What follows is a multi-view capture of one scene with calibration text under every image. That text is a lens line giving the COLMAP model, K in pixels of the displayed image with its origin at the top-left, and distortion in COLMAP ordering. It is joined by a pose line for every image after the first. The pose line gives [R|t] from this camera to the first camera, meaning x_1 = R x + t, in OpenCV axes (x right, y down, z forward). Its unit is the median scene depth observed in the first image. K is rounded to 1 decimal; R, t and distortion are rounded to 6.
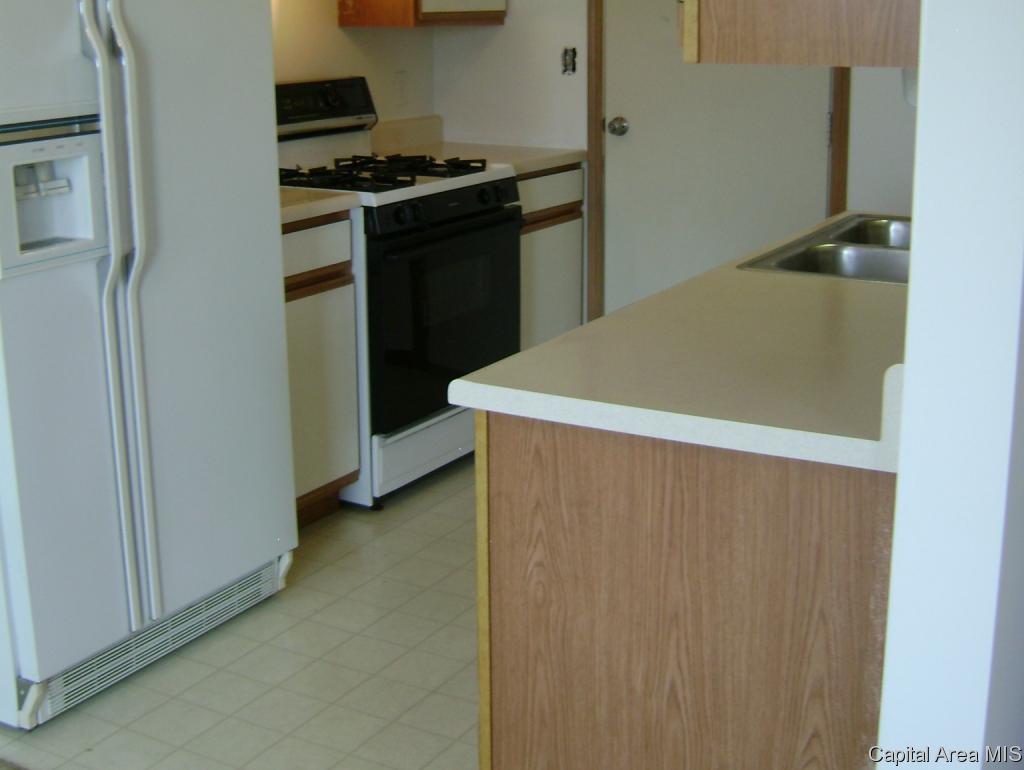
lens RADIAL K [[1403.3, 0, 512.8], [0, 1403.3, 287.1], [0, 0, 1]] dist [-0.136660, 0.041010]
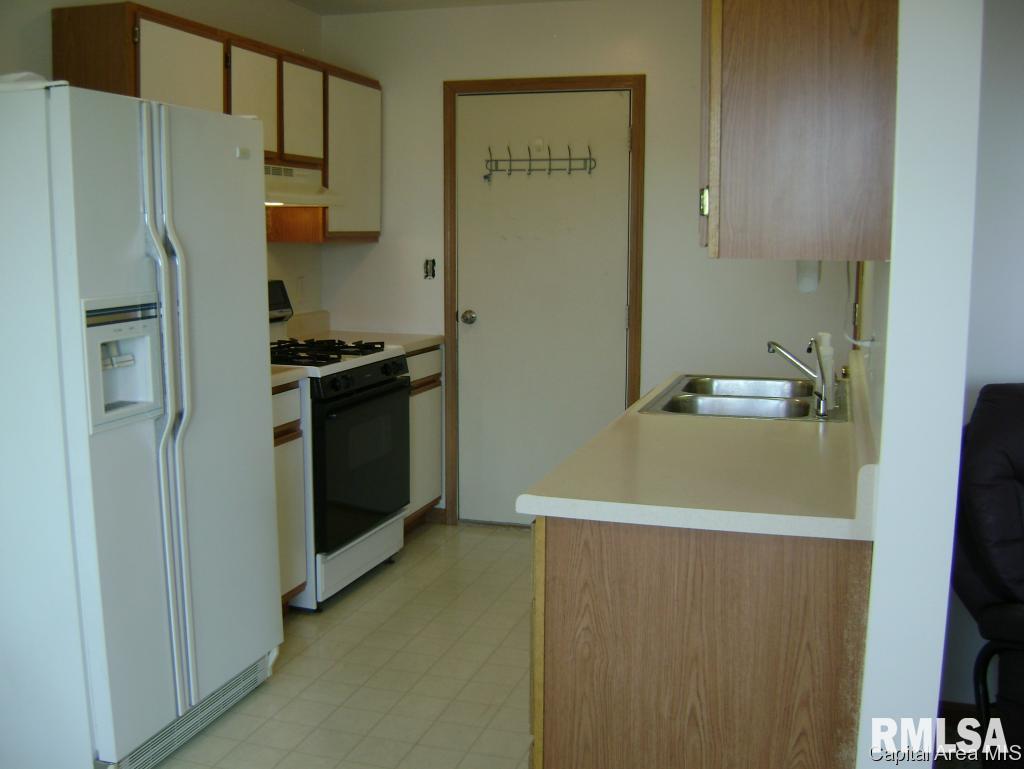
lens RADIAL K [[1053.7, 0, 512.0], [0, 1053.7, 384.5], [0, 0, 1]] dist [-0.153973, 0.095617]
pose [[0.975397, -0.019903, 0.219554, -0.198457], [0.032659, 0.997973, -0.054626, 0.011850], [-0.218021, 0.060452, 0.974070, 0.015301]]
